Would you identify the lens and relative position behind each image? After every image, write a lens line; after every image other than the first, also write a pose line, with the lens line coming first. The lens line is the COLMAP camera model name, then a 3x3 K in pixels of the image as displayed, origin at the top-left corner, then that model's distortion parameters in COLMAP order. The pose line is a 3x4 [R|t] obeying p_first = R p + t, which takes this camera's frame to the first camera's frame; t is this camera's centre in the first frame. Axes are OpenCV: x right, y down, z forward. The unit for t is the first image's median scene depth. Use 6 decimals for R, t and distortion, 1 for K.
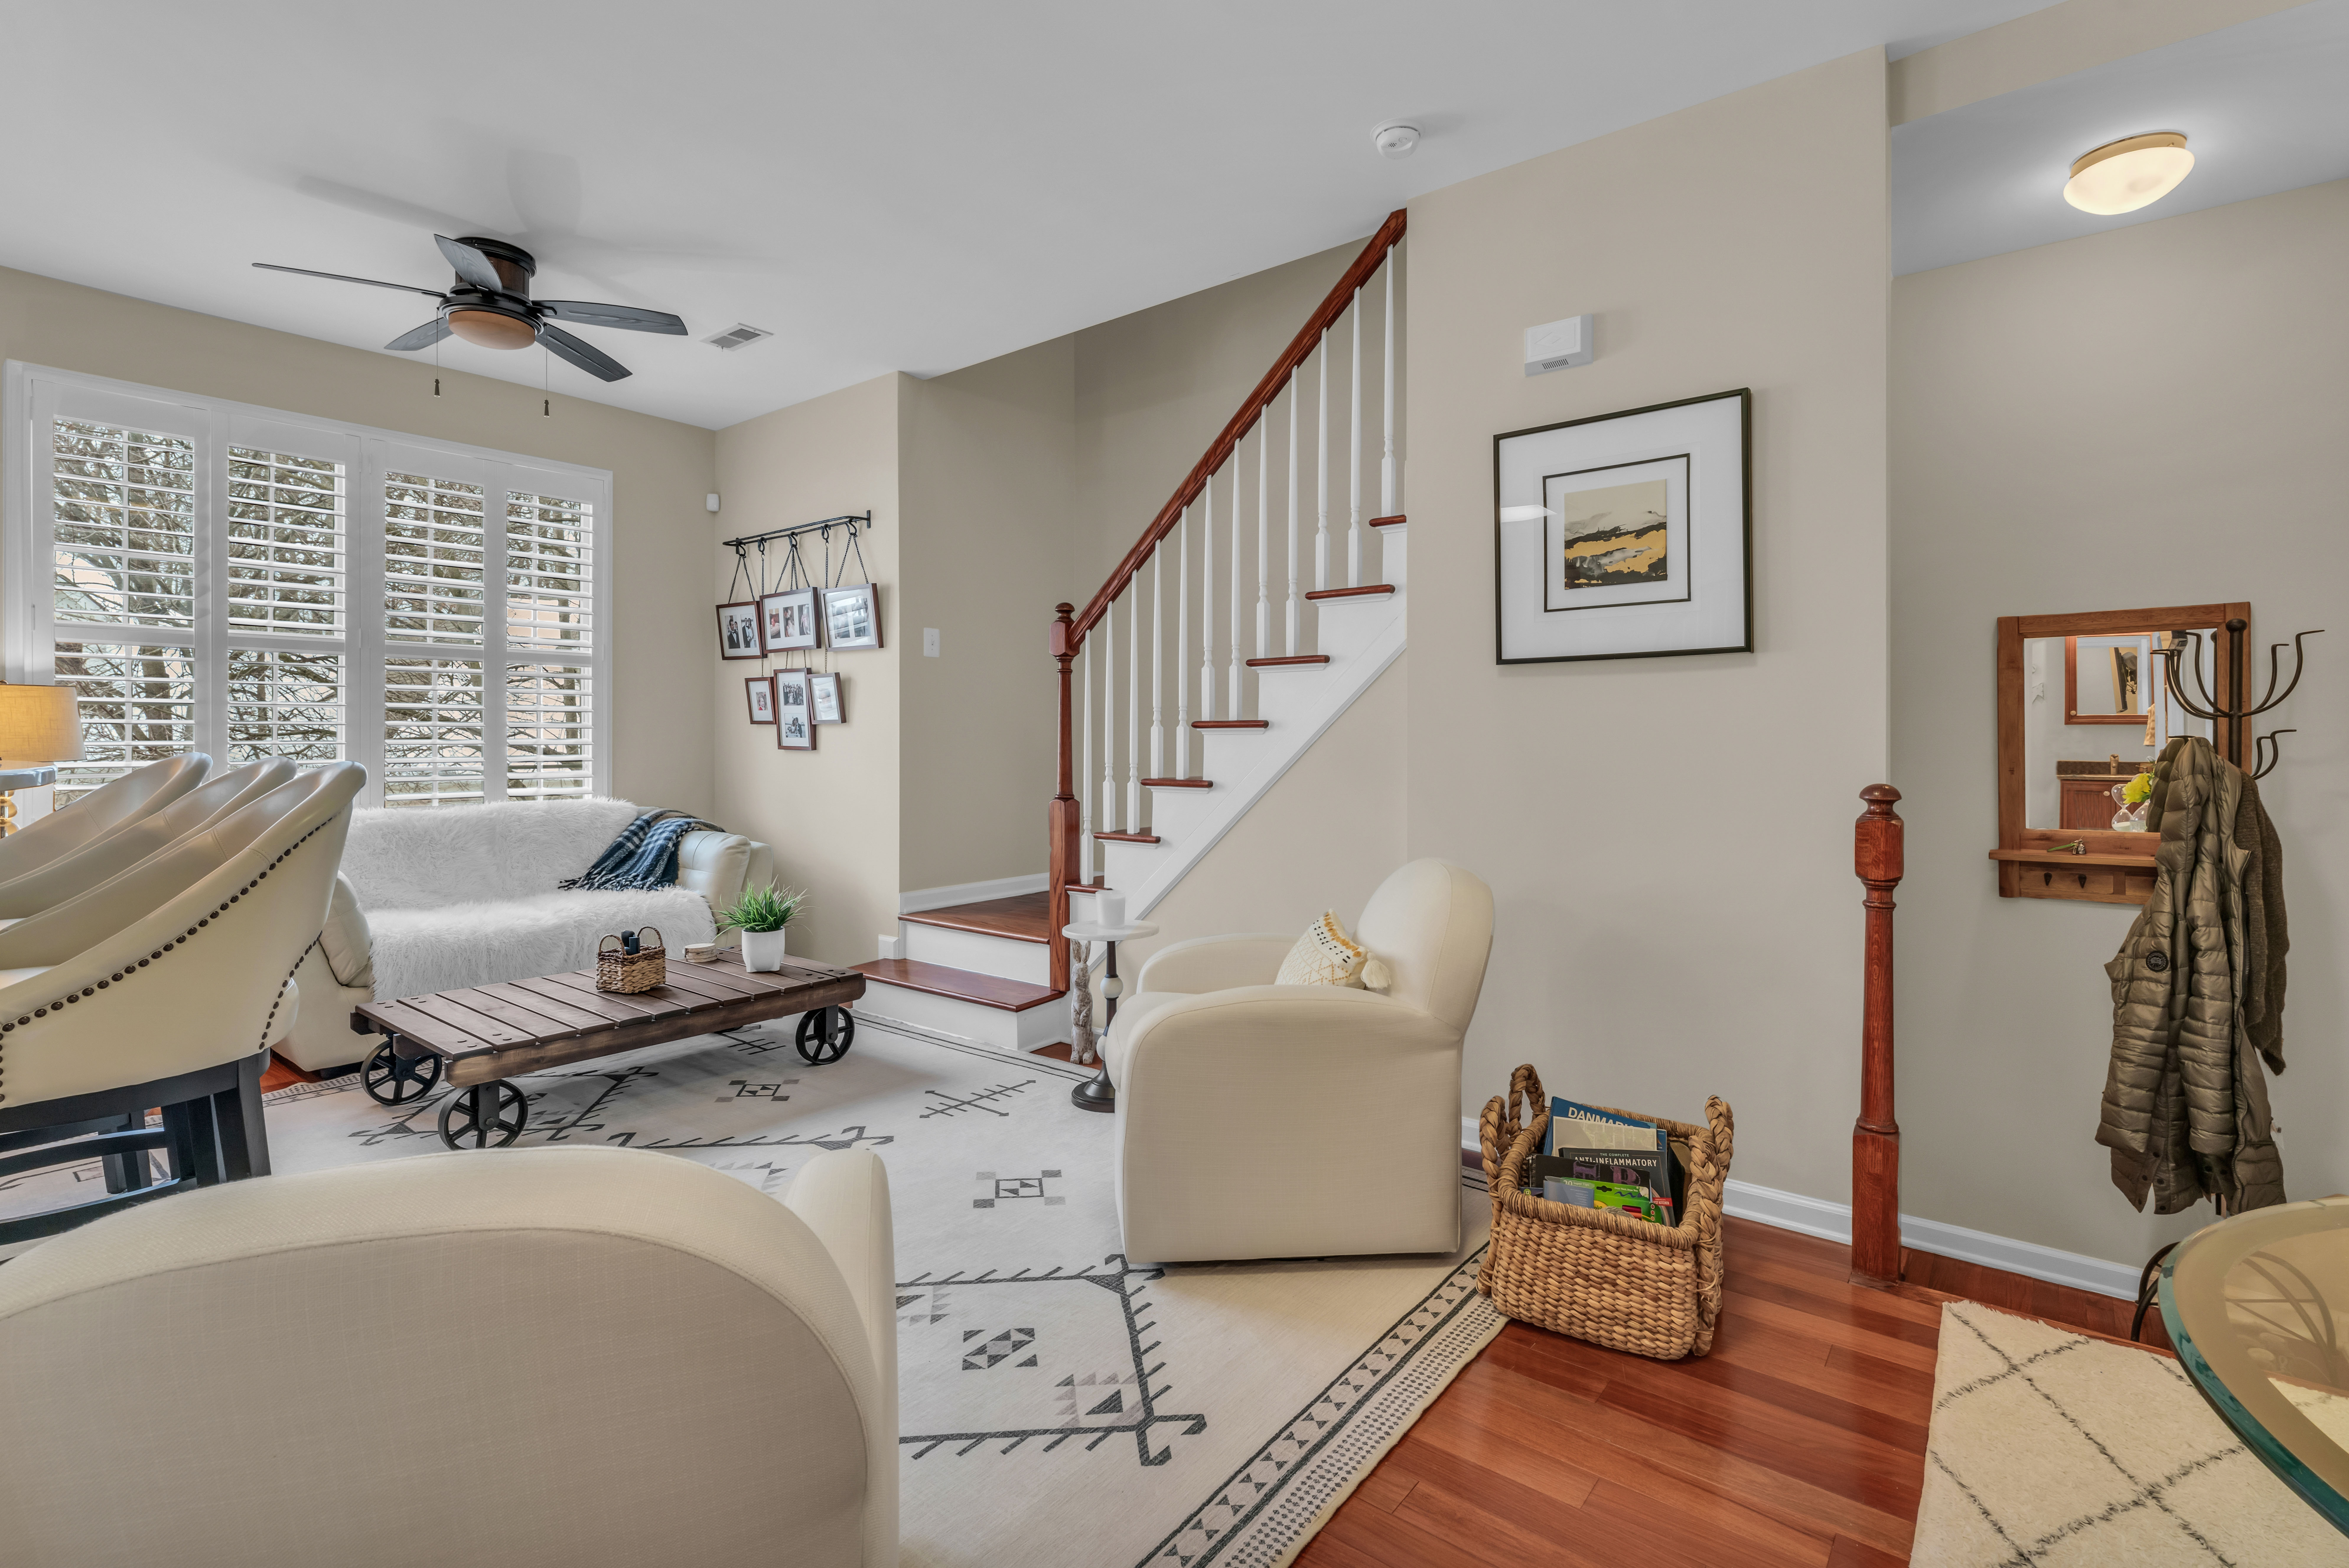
lens RADIAL K [[1089.4, 0, 1175.7], [0, 1089.4, 733.2], [0, 0, 1]] dist [-0.000715, -0.000061]
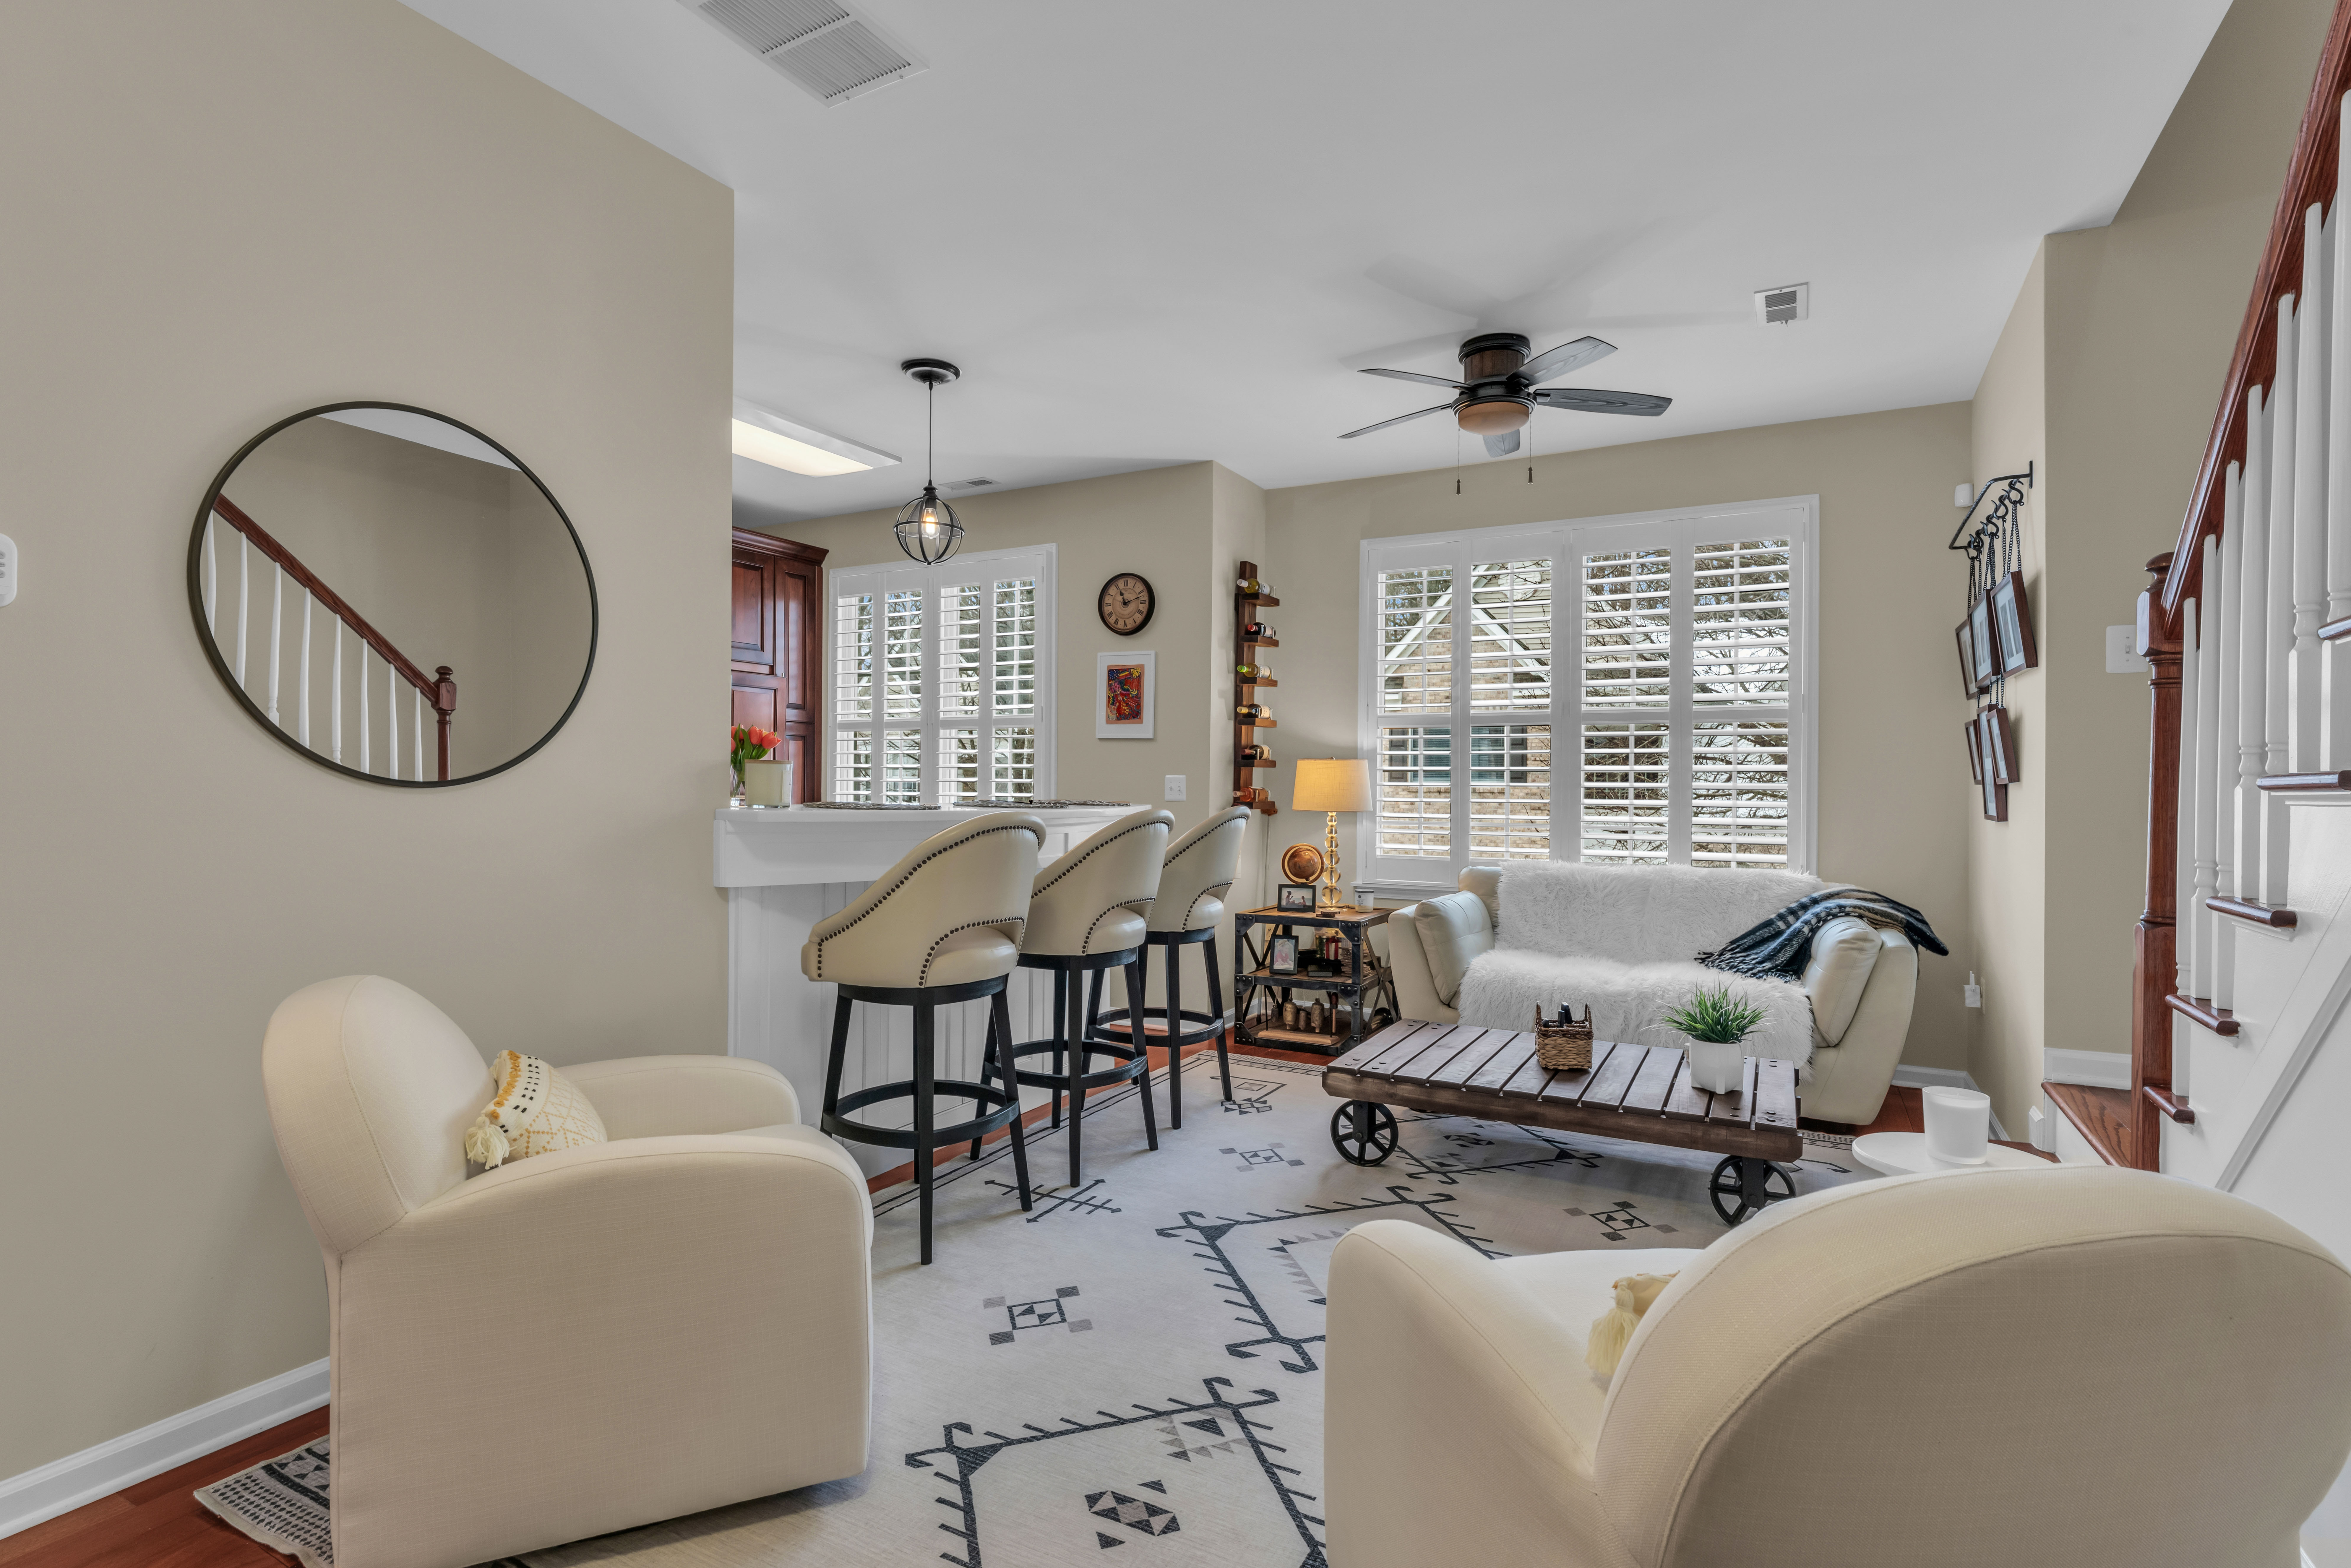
lens RADIAL K [[1132.5, 0, 1175.5], [0, 1132.5, 784.0], [0, 0, 1]] dist [0.000986, 0.000349]
pose [[0.184761, -0.004436, -0.982774, 0.412797], [-0.009594, 0.999934, -0.006317, 0.001238], [0.982737, 0.010596, 0.184706, 0.499423]]
